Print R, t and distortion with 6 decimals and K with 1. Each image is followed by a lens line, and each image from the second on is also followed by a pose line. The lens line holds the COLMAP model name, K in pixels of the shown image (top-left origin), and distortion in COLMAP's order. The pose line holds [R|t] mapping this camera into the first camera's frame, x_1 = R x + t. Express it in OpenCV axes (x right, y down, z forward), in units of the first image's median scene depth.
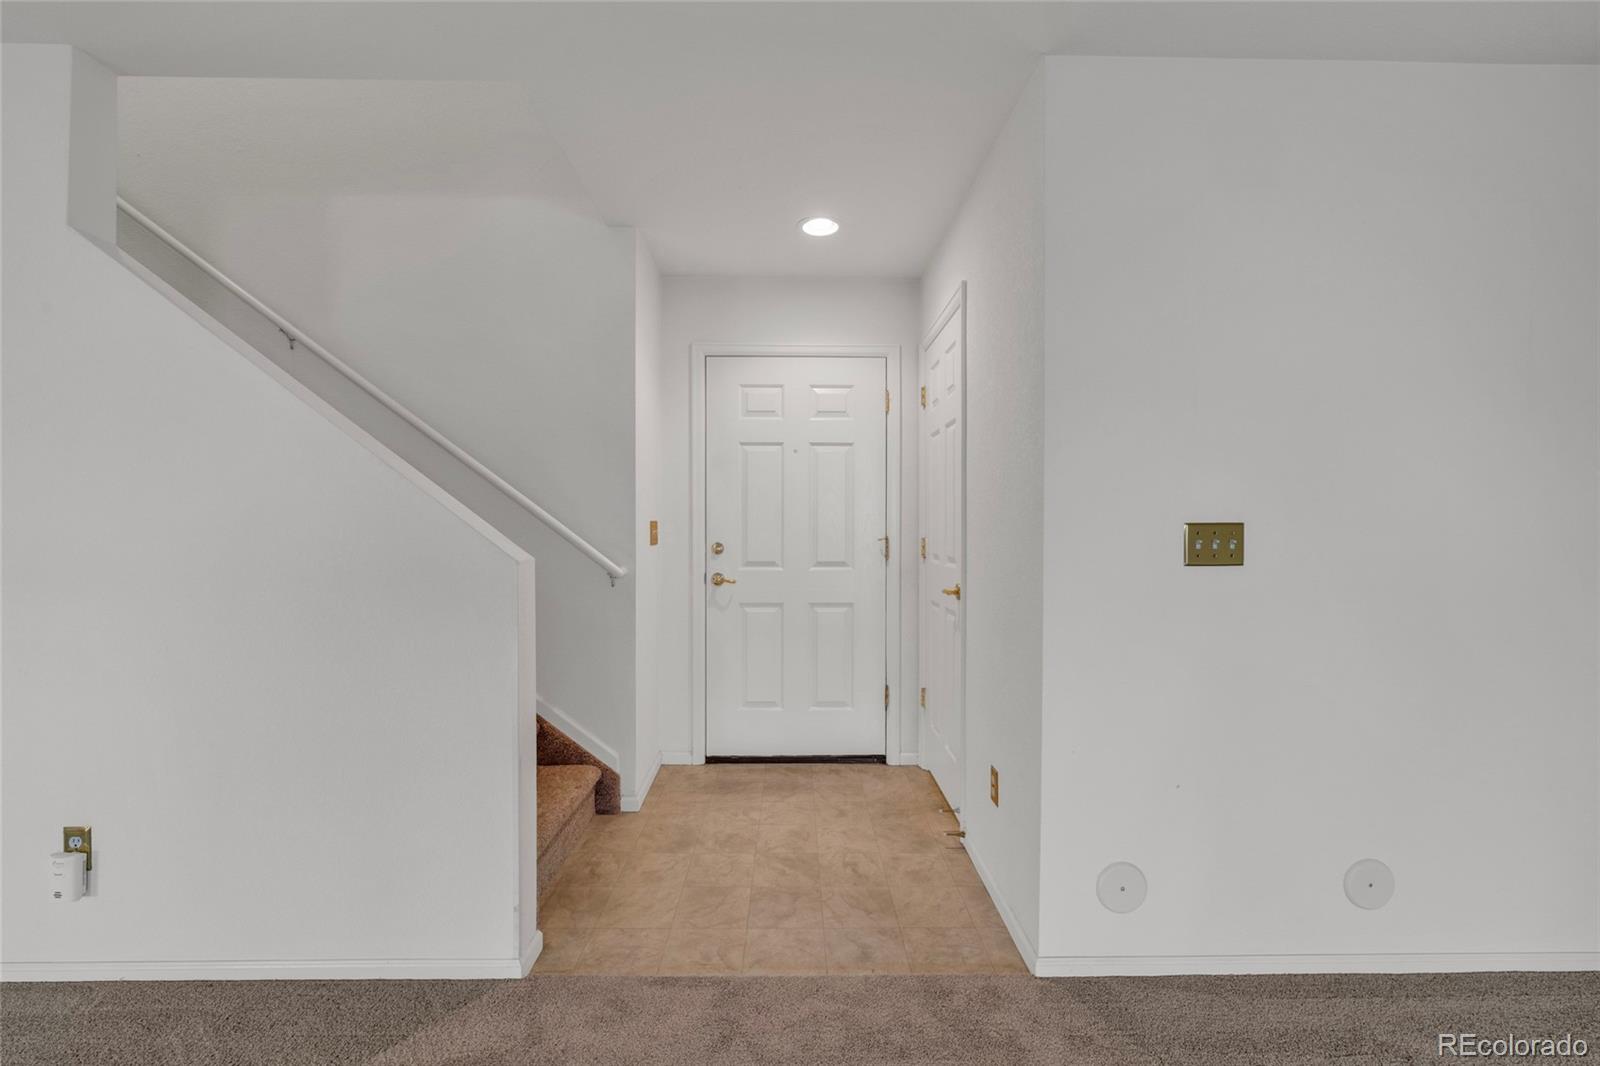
lens RADIAL K [[668.3, 0, 802.1], [0, 668.3, 530.5], [0, 0, 1]] dist [0.000103, 0.000027]
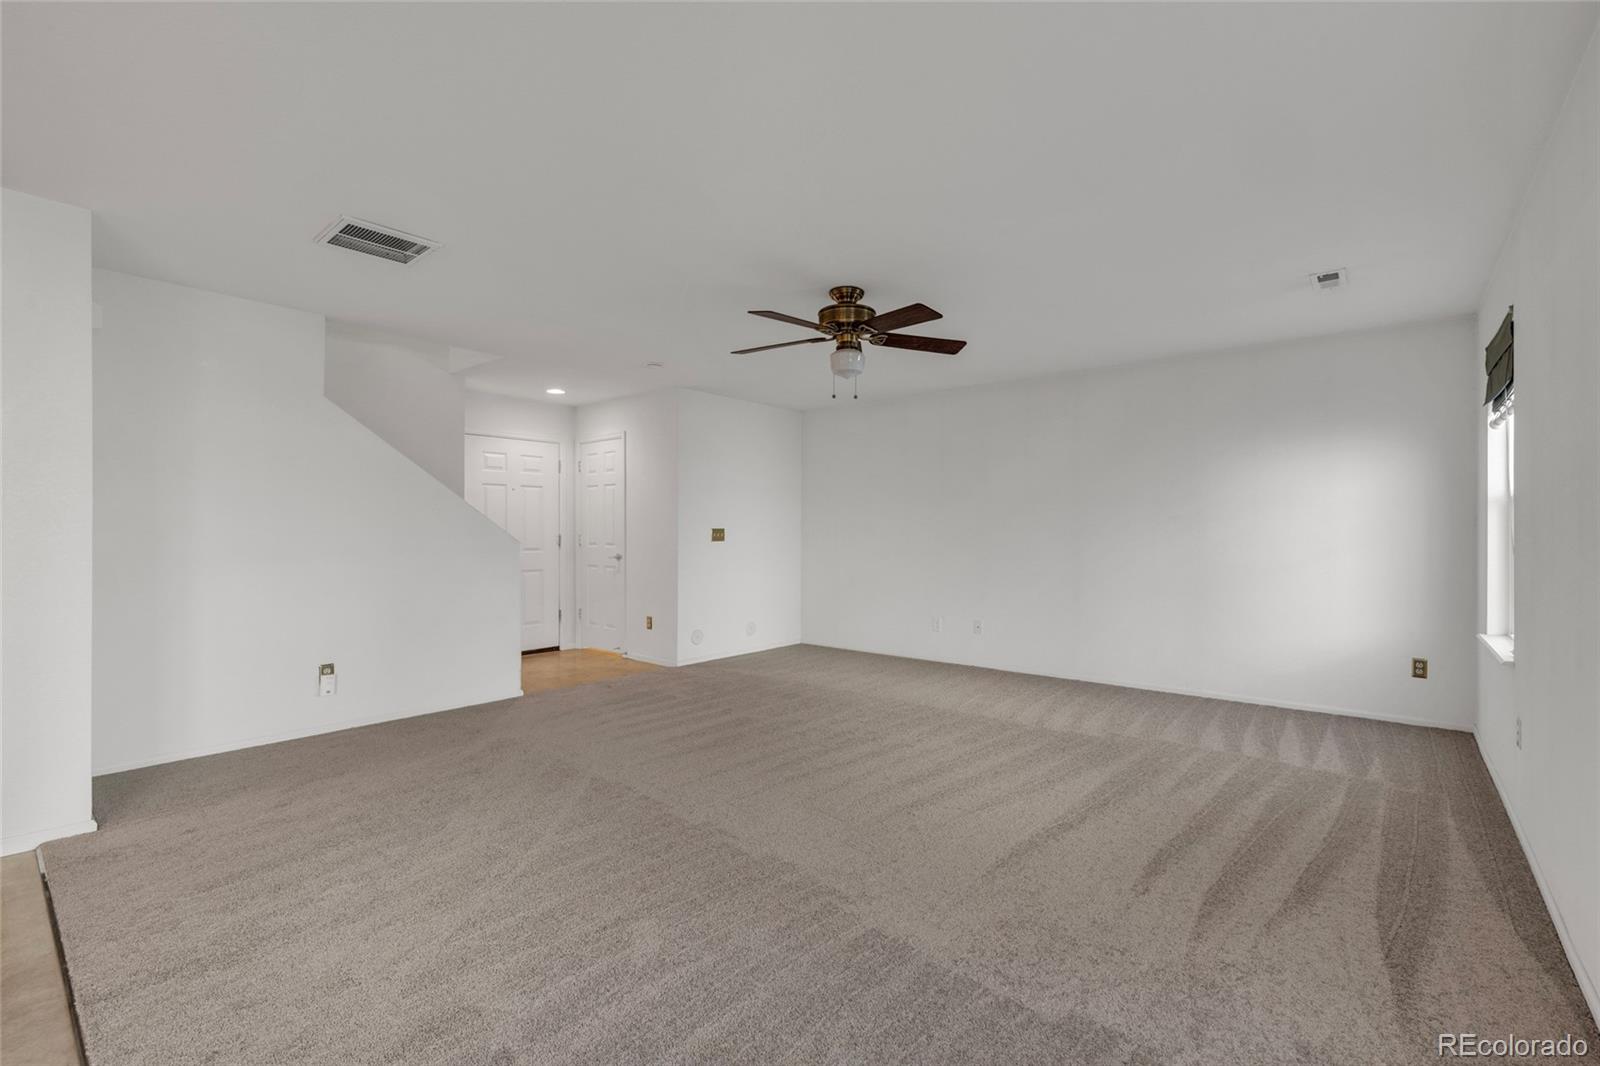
lens RADIAL K [[675.8, 0, 822.6], [0, 675.8, 537.0], [0, 0, 1]] dist [-0.000253, -0.000208]
pose [[0.646643, -0.009545, 0.762733, -1.070793], [0.005126, 0.999954, 0.008168, 0.003293], [-0.762775, -0.001373, 0.646662, -1.057112]]
